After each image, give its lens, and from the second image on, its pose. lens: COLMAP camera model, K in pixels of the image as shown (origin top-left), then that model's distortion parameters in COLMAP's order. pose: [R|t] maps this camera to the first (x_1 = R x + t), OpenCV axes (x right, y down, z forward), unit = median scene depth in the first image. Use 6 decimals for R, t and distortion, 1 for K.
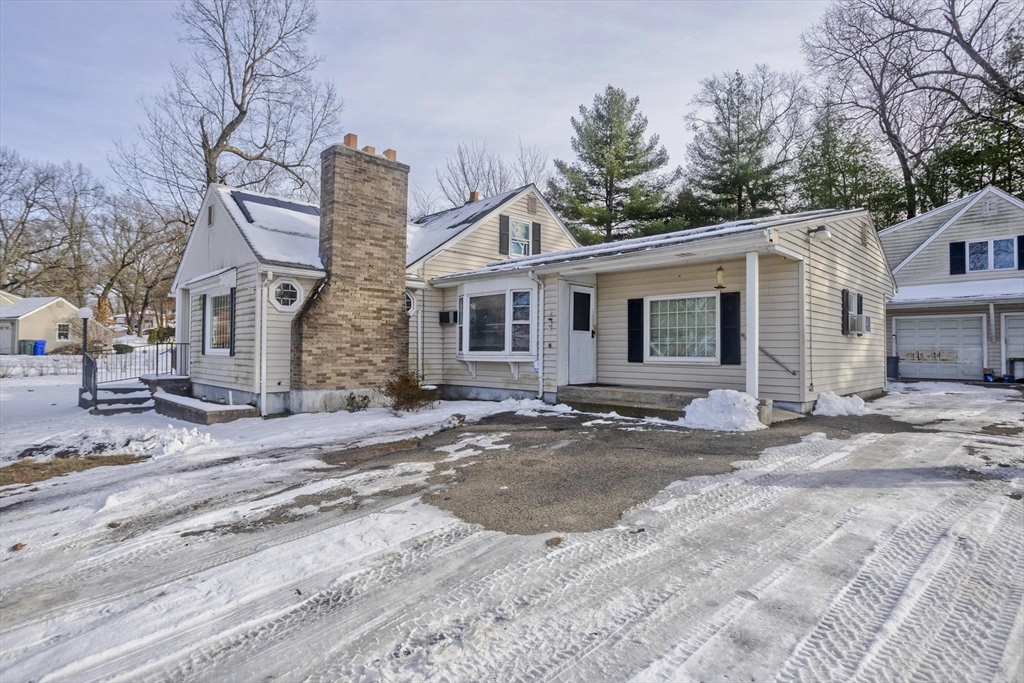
lens RADIAL K [[546.2, 0, 512.5], [0, 546.2, 340.9], [0, 0, 1]] dist [-0.000295, 0.000996]
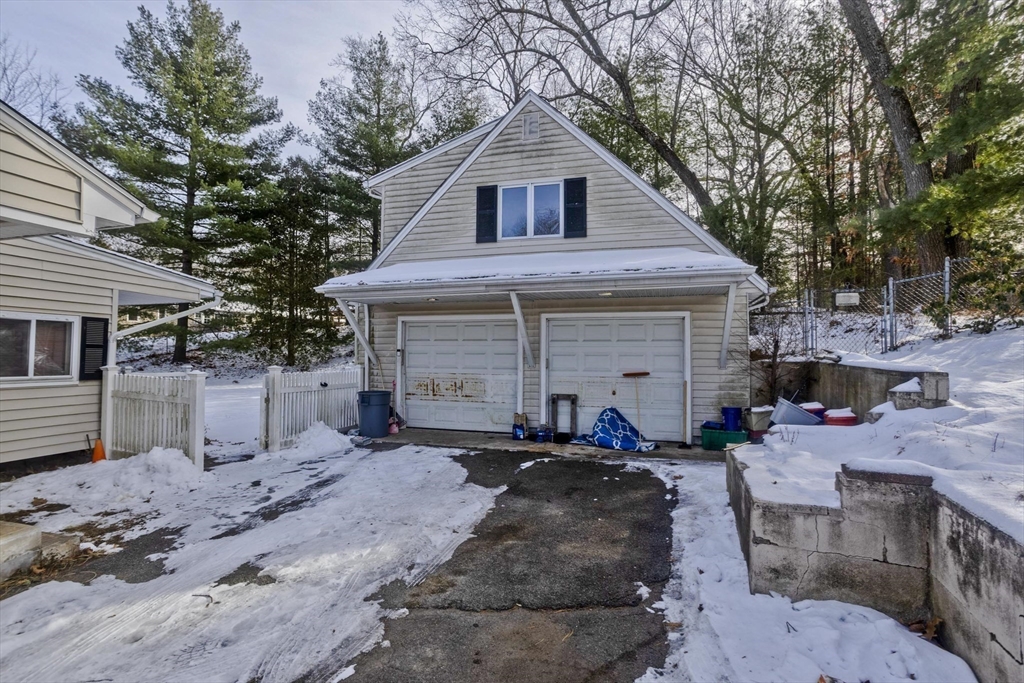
lens RADIAL K [[511.0, 0, 514.8], [0, 511.0, 337.5], [0, 0, 1]] dist [0.007563, 0.002062]
pose [[0.889803, 0.027541, 0.455513, 0.606208], [-0.014229, 0.999366, -0.032628, -0.008644], [-0.456123, 0.022551, 0.889631, 0.523728]]
